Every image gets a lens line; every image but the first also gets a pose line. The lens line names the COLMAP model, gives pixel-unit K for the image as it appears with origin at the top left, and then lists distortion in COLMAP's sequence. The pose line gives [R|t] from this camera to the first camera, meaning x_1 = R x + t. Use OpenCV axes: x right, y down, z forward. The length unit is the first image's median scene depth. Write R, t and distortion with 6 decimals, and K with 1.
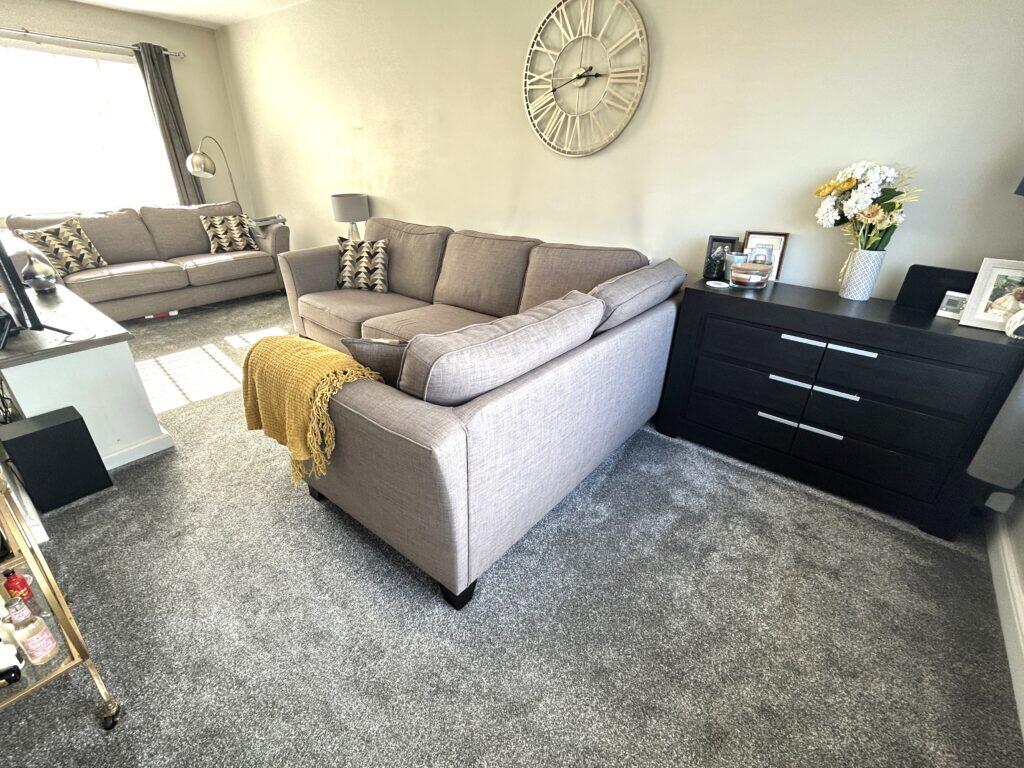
lens RADIAL K [[457.7, 0, 512.0], [0, 457.7, 384.0], [0, 0, 1]] dist [-0.000720, -0.000314]
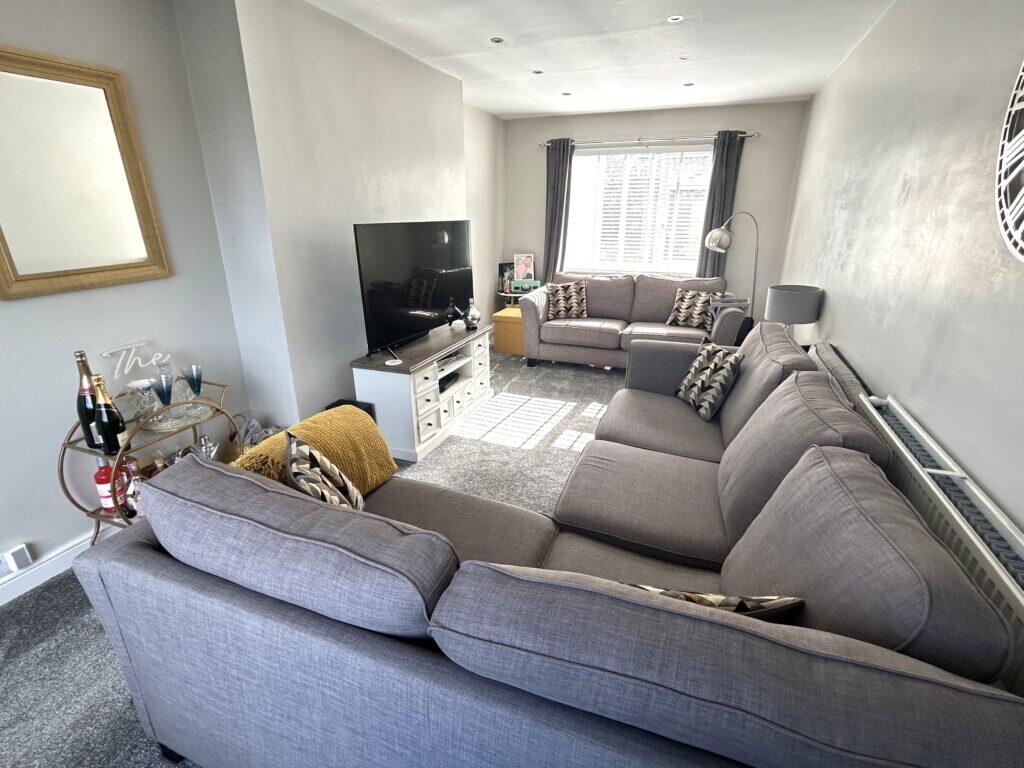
lens RADIAL K [[488.9, 0, 515.4], [0, 488.9, 381.0], [0, 0, 1]] dist [-0.002553, -0.000297]
pose [[0.299091, 0.292940, -0.908147, 0.302494], [-0.417242, 0.896057, 0.151626, -0.239734], [0.858169, 0.333567, 0.390230, 0.409822]]
